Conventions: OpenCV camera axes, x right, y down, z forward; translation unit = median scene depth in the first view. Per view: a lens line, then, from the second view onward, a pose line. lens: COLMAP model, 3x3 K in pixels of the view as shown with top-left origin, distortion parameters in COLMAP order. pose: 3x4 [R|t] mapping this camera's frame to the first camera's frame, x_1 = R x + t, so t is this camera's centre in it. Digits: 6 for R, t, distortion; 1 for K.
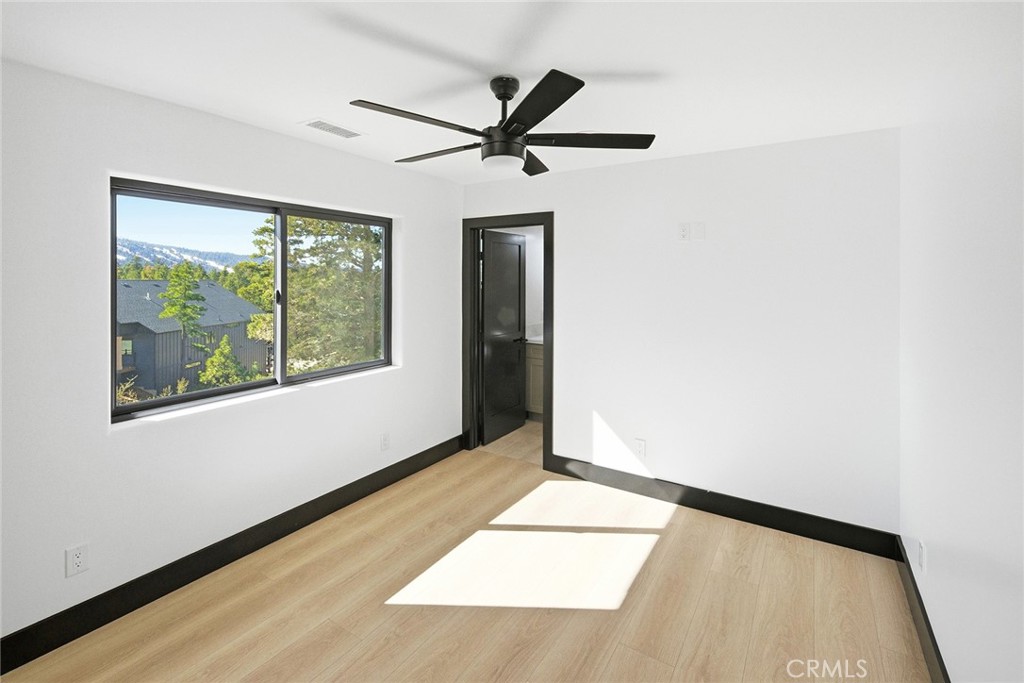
lens RADIAL K [[458.8, 0, 511.2], [0, 458.8, 289.1], [0, 0, 1]] dist [-0.000571, -0.000349]
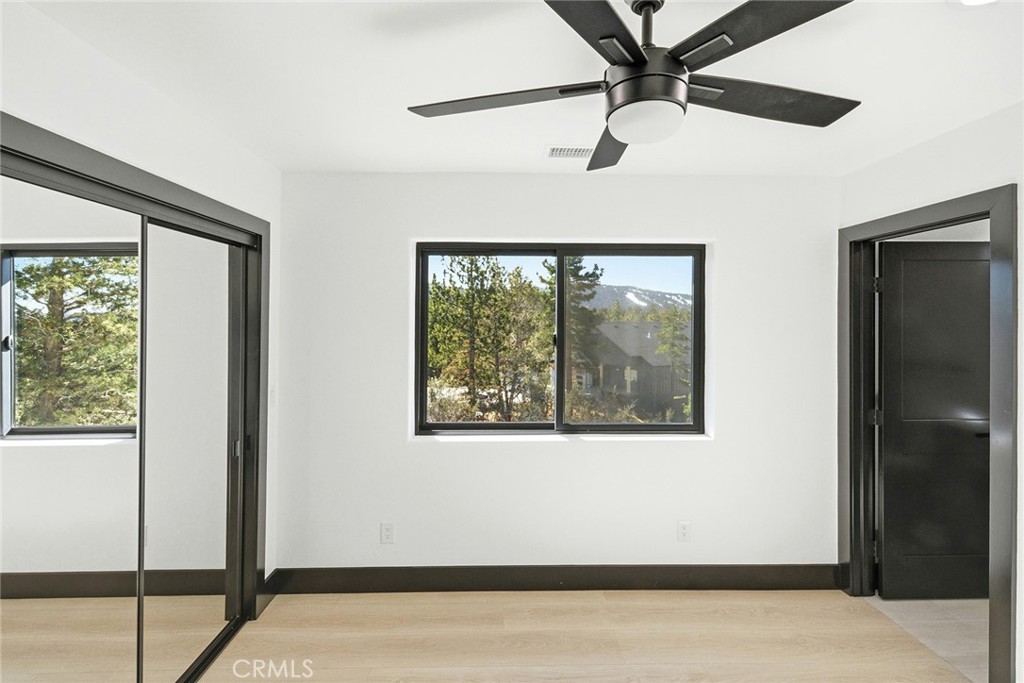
lens RADIAL K [[458.2, 0, 512.9], [0, 458.2, 318.4], [0, 0, 1]] dist [0.000872, -0.000452]
pose [[0.559710, -0.004110, -0.828678, 0.217859], [-0.019116, 0.999658, -0.017869, -0.008646], [0.828468, 0.025842, 0.559440, 0.326106]]
